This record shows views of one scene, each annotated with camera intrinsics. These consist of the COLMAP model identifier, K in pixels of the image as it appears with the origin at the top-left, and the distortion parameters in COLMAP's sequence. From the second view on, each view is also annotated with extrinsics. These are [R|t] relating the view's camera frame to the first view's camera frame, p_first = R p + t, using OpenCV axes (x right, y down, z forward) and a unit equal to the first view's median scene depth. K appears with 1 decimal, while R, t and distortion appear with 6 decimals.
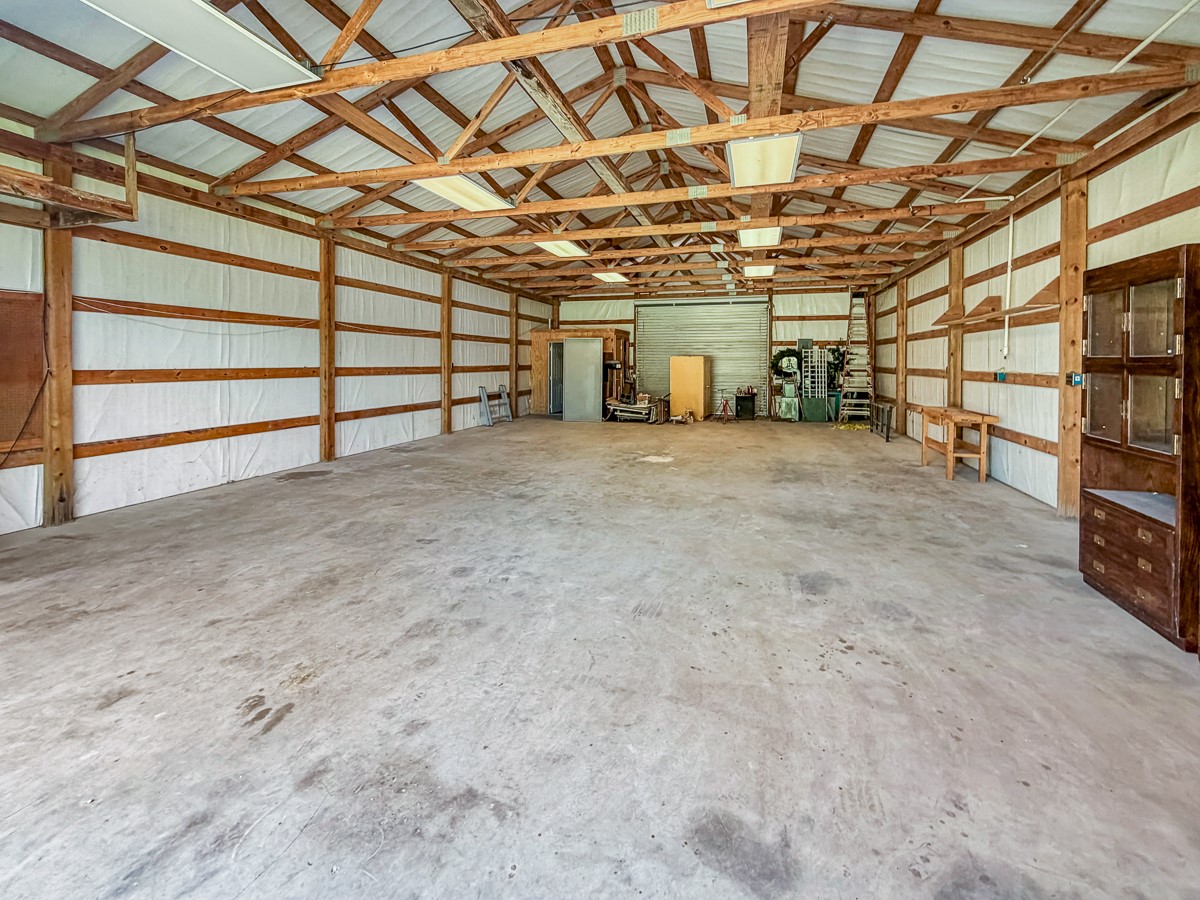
lens RADIAL K [[480.4, 0, 599.1], [0, 480.4, 453.3], [0, 0, 1]] dist [-0.001802, 0.000042]
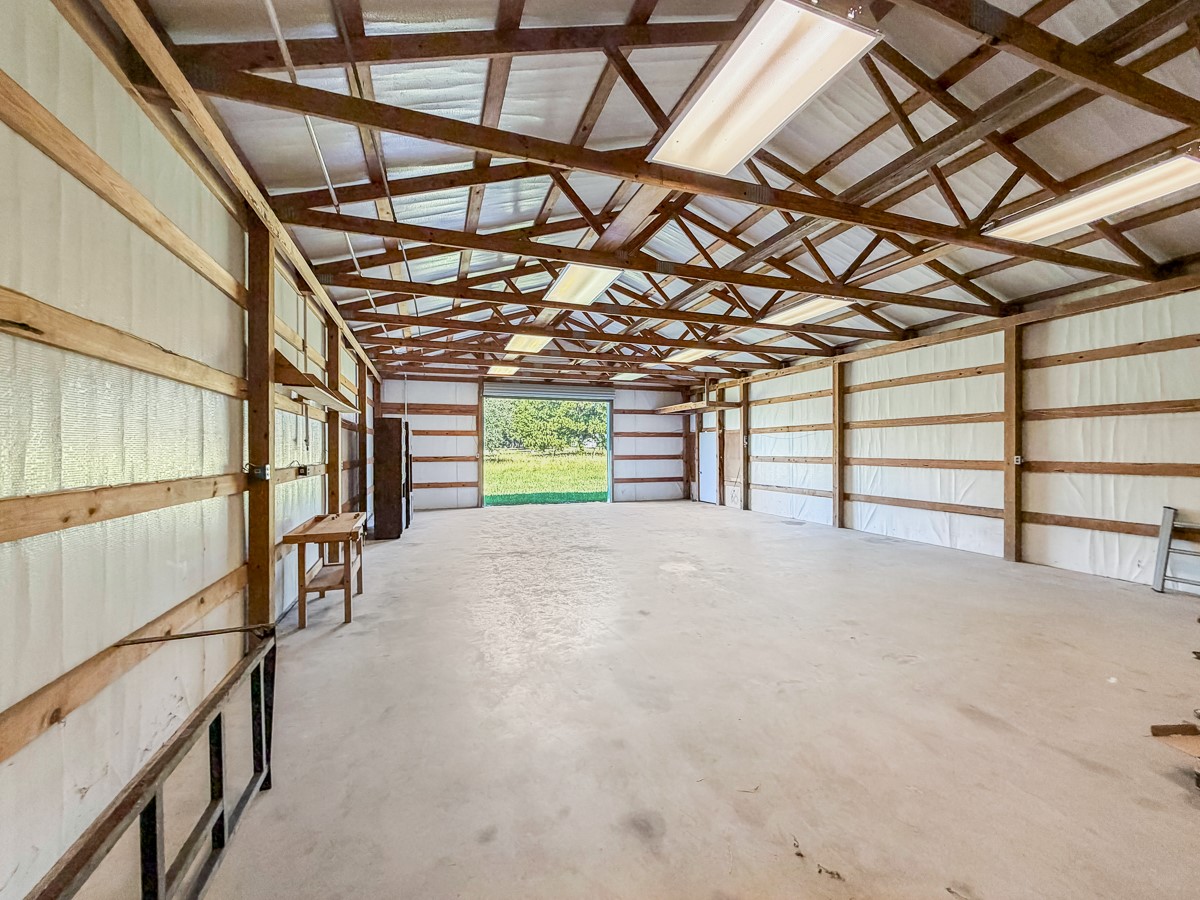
lens RADIAL K [[480.4, 0, 599.1], [0, 480.4, 453.3], [0, 0, 1]] dist [-0.001802, 0.000042]
pose [[-0.797449, -0.003966, -0.603373, 0.574089], [-0.113871, 0.982999, 0.144037, -0.235454], [0.592544, 0.183570, -0.784343, 1.257455]]
